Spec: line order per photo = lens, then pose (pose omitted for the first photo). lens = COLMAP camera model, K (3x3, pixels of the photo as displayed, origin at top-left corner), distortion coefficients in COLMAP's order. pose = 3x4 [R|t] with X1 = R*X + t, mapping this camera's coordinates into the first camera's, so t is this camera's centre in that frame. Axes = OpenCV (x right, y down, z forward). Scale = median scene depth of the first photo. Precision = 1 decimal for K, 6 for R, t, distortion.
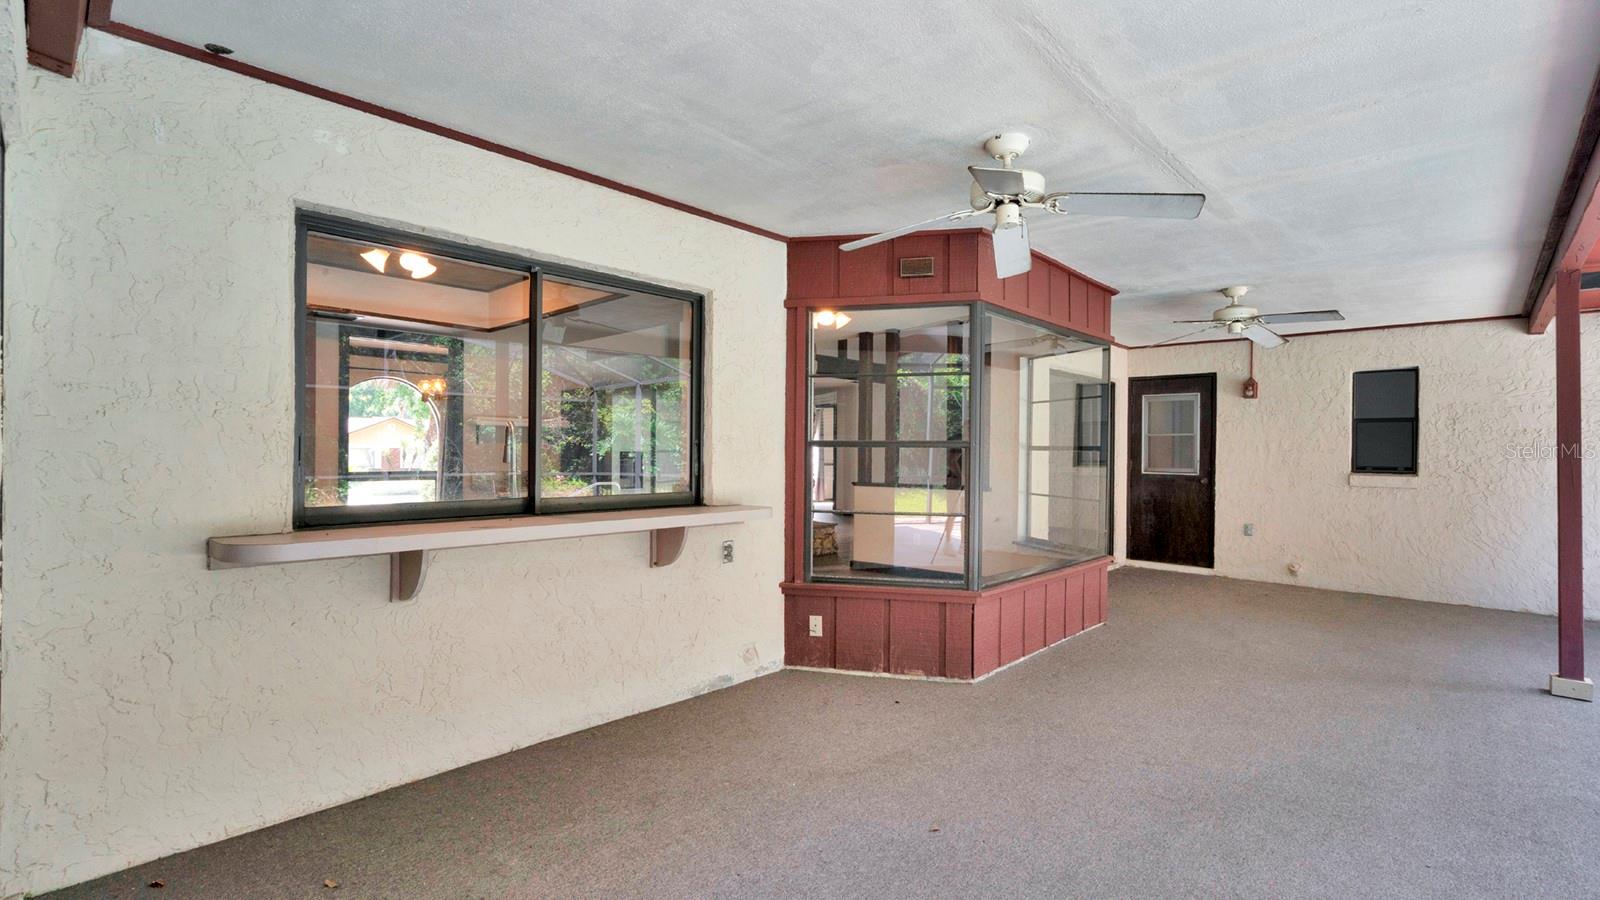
lens RADIAL K [[752.7, 0, 796.8], [0, 752.7, 446.4], [0, 0, 1]] dist [-0.000141, 0.001099]
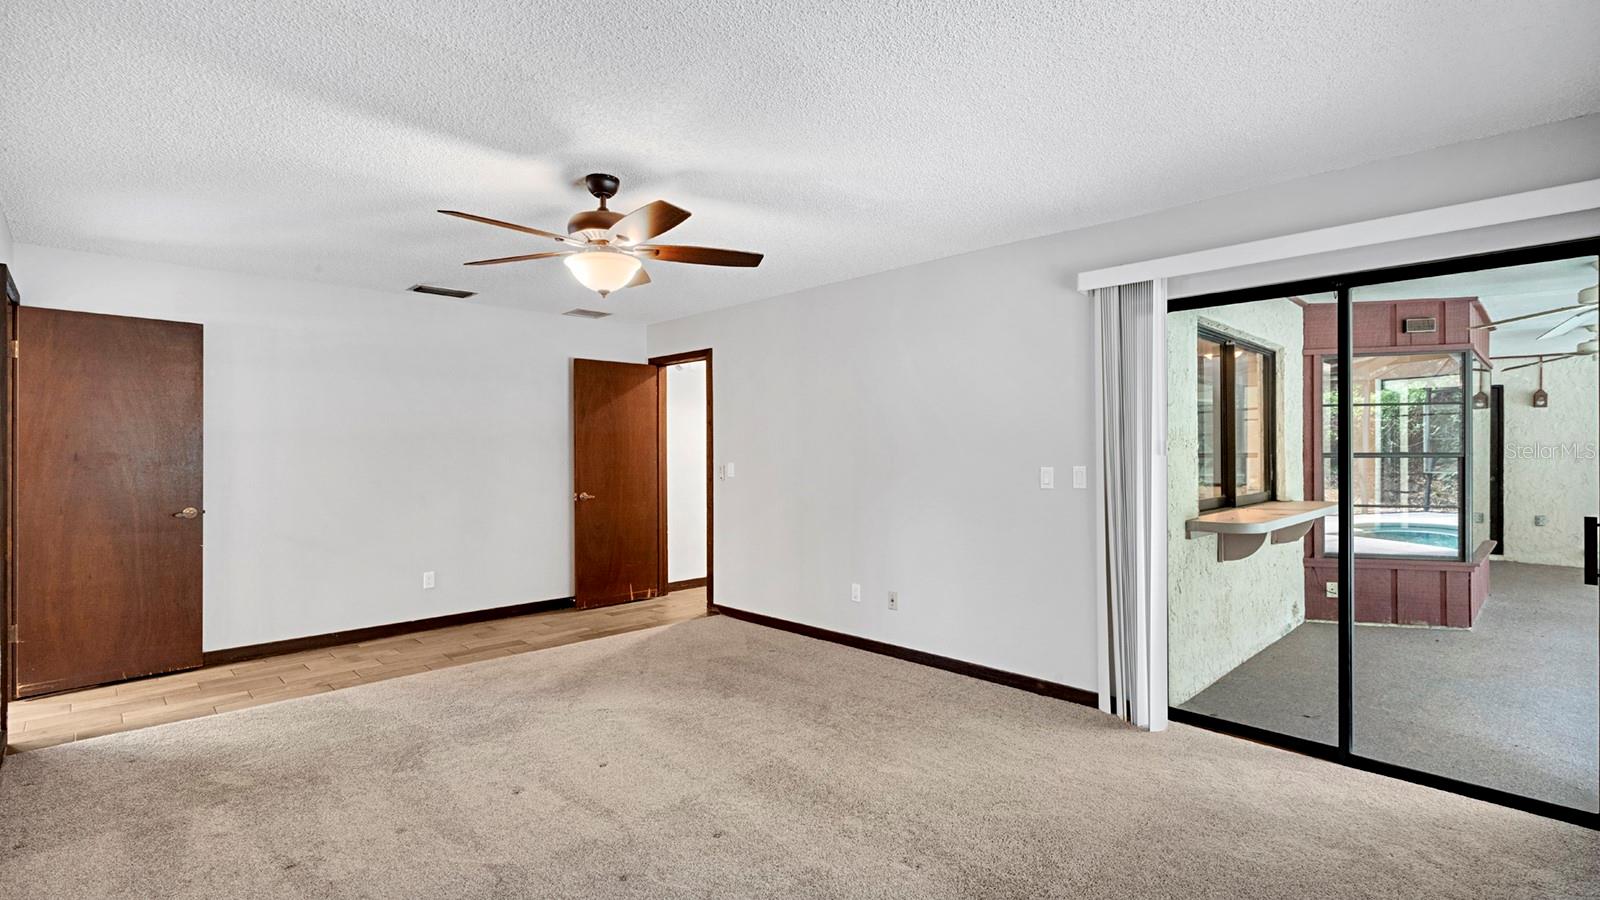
lens RADIAL K [[752.7, 0, 802.5], [0, 752.7, 444.9], [0, 0, 1]] dist [-0.000141, 0.001099]
pose [[0.998020, -0.016340, -0.060743, -0.842530], [0.015830, 0.999835, -0.008869, -0.025110], [0.060878, 0.007890, 0.998114, -0.411535]]
